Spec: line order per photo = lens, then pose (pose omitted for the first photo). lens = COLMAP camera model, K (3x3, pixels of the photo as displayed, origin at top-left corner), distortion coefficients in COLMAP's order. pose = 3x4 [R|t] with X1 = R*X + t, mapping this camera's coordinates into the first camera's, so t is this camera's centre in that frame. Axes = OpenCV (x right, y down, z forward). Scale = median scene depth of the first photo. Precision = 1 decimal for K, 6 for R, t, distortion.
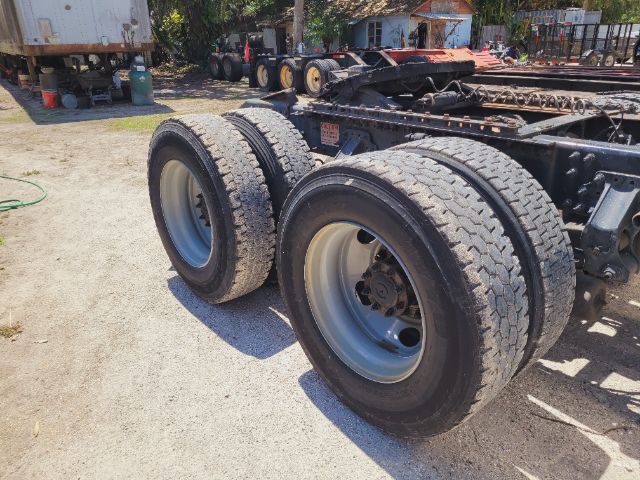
lens RADIAL K [[494.5, 0, 320.0], [0, 494.5, 240.0], [0, 0, 1]] dist [0.022448, -0.004765]
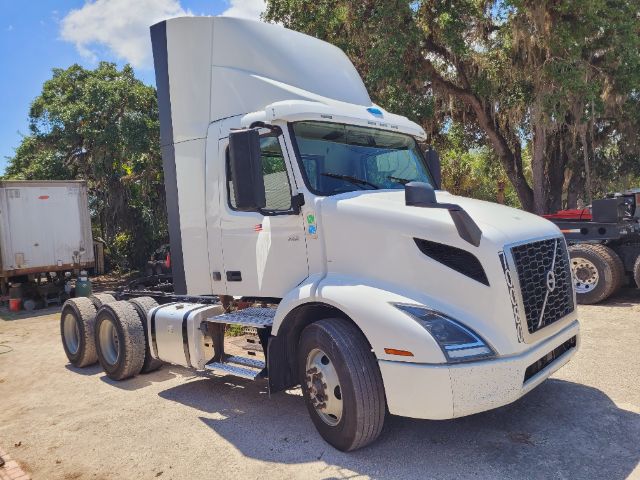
lens RADIAL K [[494.5, 0, 320.0], [0, 494.5, 240.0], [0, 0, 1]] dist [0.022448, -0.004765]
pose [[0.994230, -0.065067, 0.085283, 0.212232], [0.091694, 0.928094, -0.360879, 0.139238], [-0.055670, 0.366616, 0.928705, -0.435845]]
